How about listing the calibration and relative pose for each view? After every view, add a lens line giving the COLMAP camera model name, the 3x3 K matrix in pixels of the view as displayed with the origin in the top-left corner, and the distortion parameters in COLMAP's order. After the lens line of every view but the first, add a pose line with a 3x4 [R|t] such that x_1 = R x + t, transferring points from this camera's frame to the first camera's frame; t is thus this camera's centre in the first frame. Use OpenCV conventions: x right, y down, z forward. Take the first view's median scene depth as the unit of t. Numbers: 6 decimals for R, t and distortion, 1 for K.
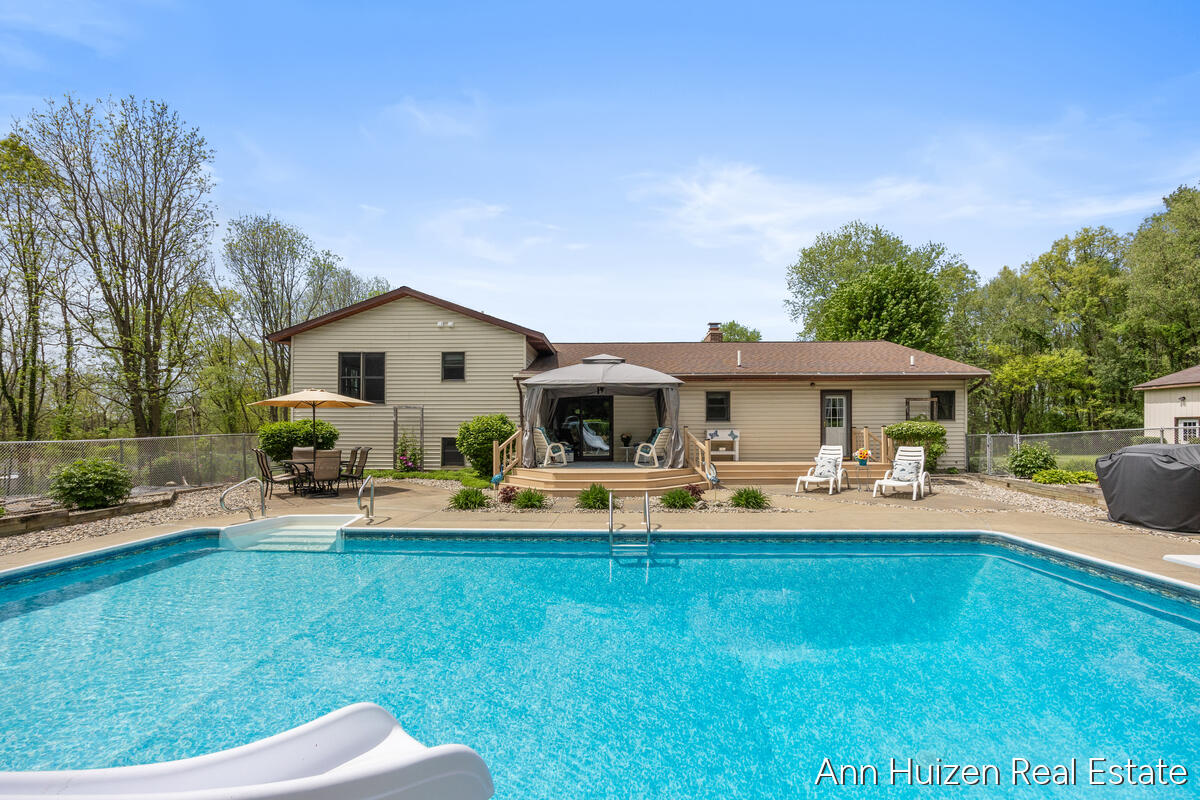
lens RADIAL K [[492.5, 0, 604.5], [0, 492.5, 431.2], [0, 0, 1]] dist [0.000270, 0.000041]
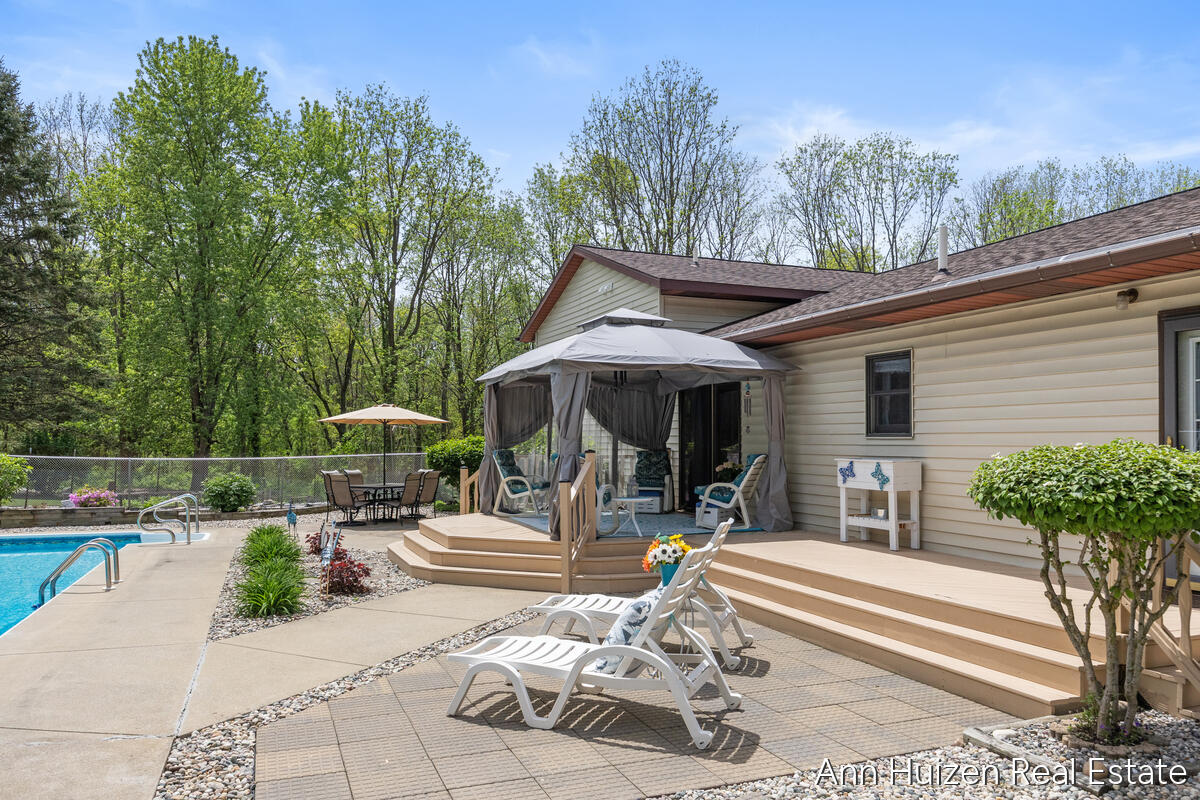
lens RADIAL K [[881.1, 0, 600.0], [0, 881.1, 400.0], [0, 0, 1]] dist [-0.009846, -0.002050]
pose [[0.379546, -0.039694, -0.924321, 0.749566], [-0.002616, 0.999029, -0.043976, -0.017127], [0.925169, 0.019109, 0.379074, 0.557203]]
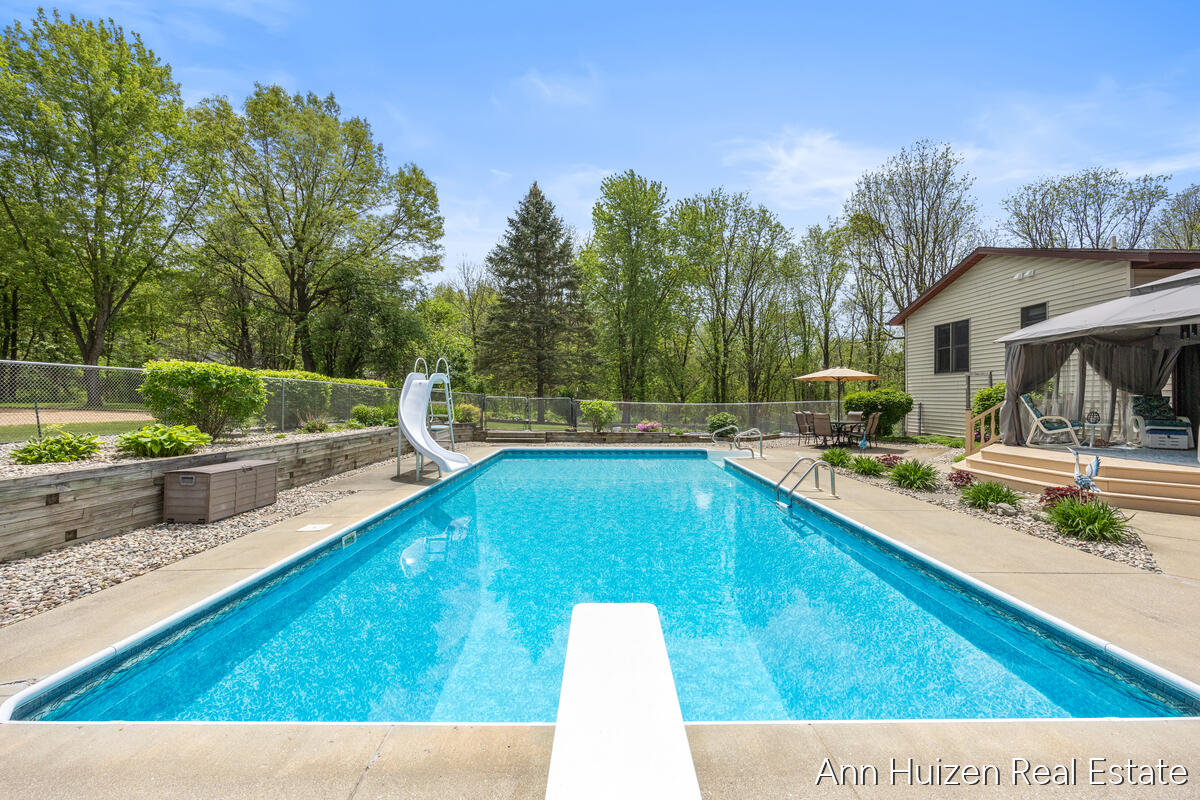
lens RADIAL K [[476.9, 0, 600.0], [0, 476.9, 400.0], [0, 0, 1]] dist [-0.003925, 0.000069]
pose [[0.028337, 0.002490, -0.999595, 0.479728], [-0.001946, 0.999995, 0.002436, 0.000389], [0.999597, 0.001876, 0.028342, 0.245530]]
